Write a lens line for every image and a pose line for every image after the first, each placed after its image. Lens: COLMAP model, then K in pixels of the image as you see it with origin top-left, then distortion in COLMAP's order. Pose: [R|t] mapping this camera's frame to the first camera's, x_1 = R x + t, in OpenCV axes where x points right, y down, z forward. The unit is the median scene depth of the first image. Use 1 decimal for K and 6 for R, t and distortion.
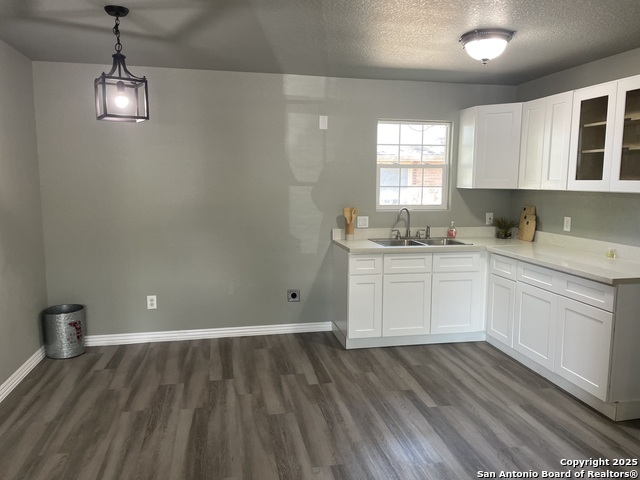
lens RADIAL K [[475.4, 0, 318.4], [0, 475.4, 223.9], [0, 0, 1]] dist [0.076980, -0.101774]
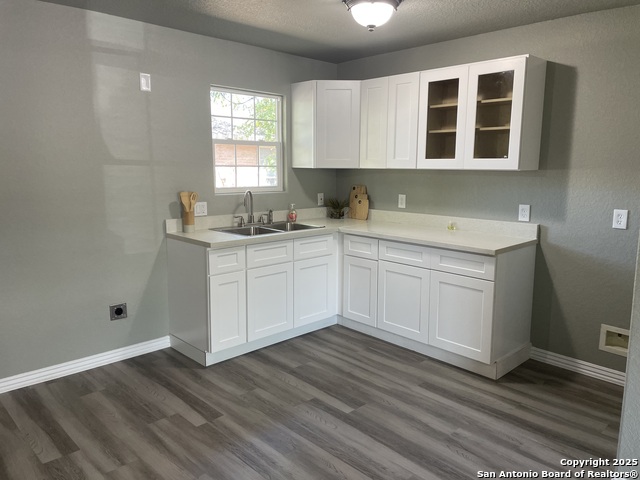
lens RADIAL K [[475.4, 0, 318.4], [0, 475.4, 223.9], [0, 0, 1]] dist [0.076980, -0.101774]
pose [[0.845672, -0.068144, 0.529334, -0.200219], [0.048353, 0.997519, 0.051166, -0.012563], [-0.531508, -0.017674, 0.846869, 0.215574]]
